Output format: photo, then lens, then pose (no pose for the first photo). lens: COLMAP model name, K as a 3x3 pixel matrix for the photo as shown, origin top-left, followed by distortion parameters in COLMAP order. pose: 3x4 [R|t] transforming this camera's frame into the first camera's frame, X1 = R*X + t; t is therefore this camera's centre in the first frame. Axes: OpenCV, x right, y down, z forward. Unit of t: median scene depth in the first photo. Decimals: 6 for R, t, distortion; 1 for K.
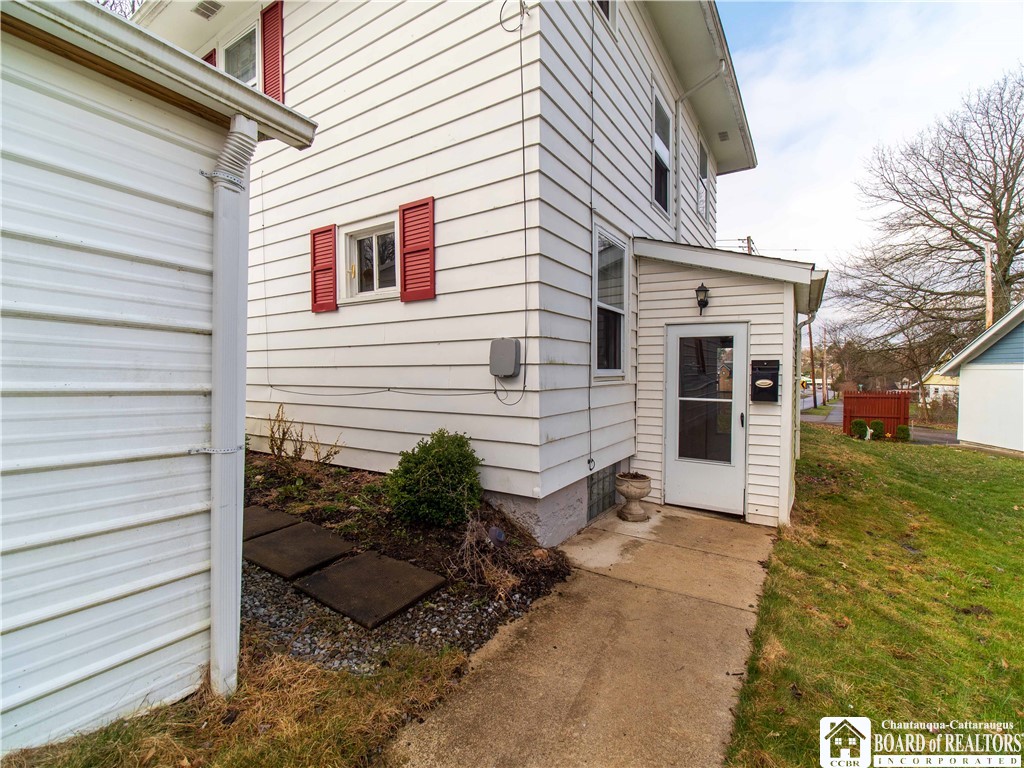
lens RADIAL K [[463.8, 0, 510.5], [0, 463.8, 383.8], [0, 0, 1]] dist [-0.009847, -0.001731]
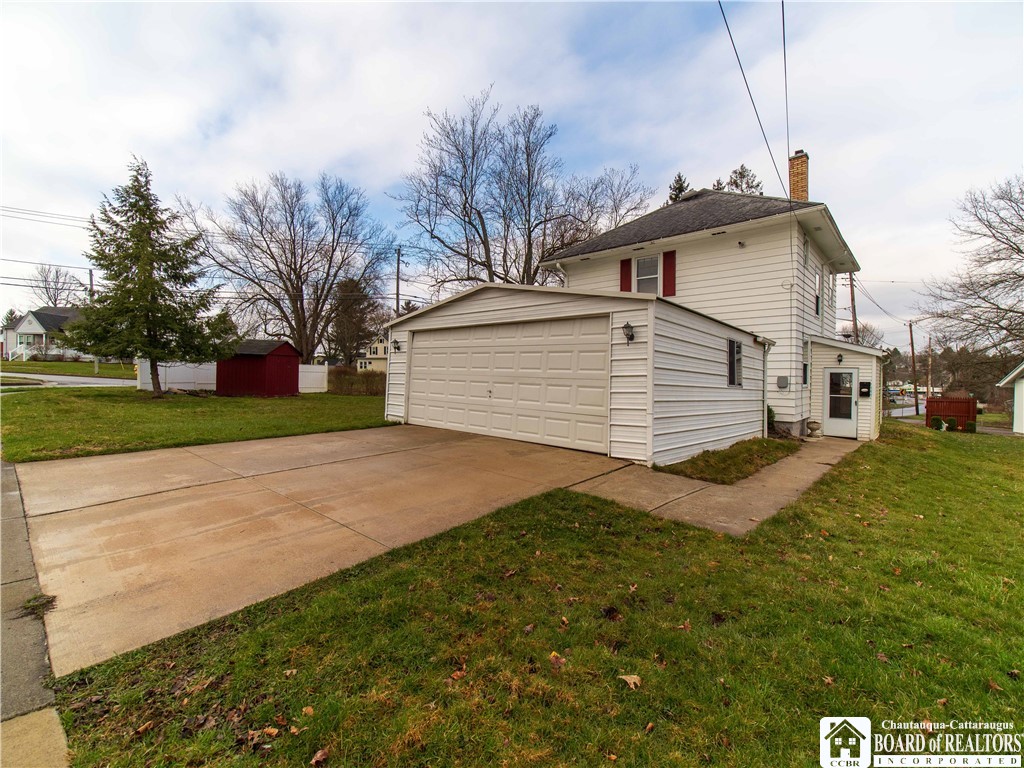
lens RADIAL K [[463.8, 0, 508.3], [0, 463.8, 379.5], [0, 0, 1]] dist [-0.009847, -0.001731]
pose [[0.987928, 0.010748, -0.154540, -1.126989], [-0.013255, 0.999797, -0.015197, 0.005207], [0.154345, 0.017062, 0.987870, -2.045353]]
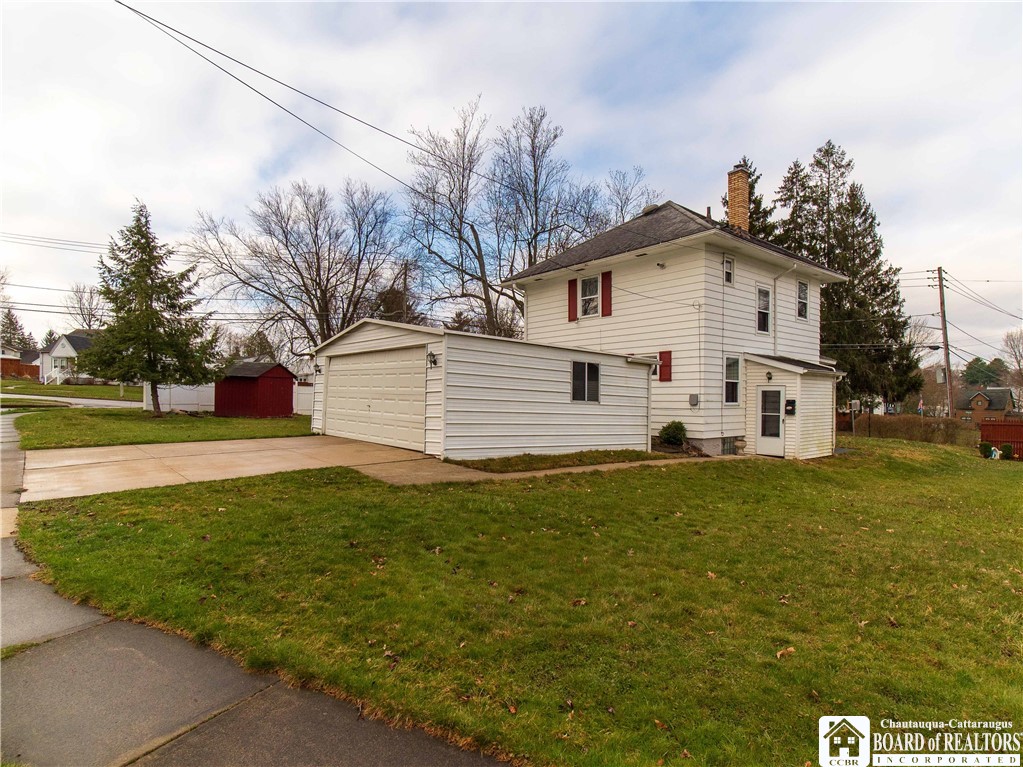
lens RADIAL K [[567.6, 0, 515.2], [0, 567.6, 403.4], [0, 0, 1]] dist [-0.011477, 0.001801]
pose [[0.956898, 0.008466, -0.290300, -0.044754], [-0.013341, 0.999801, -0.014820, 0.042404], [0.290117, 0.018055, 0.956821, -2.659493]]
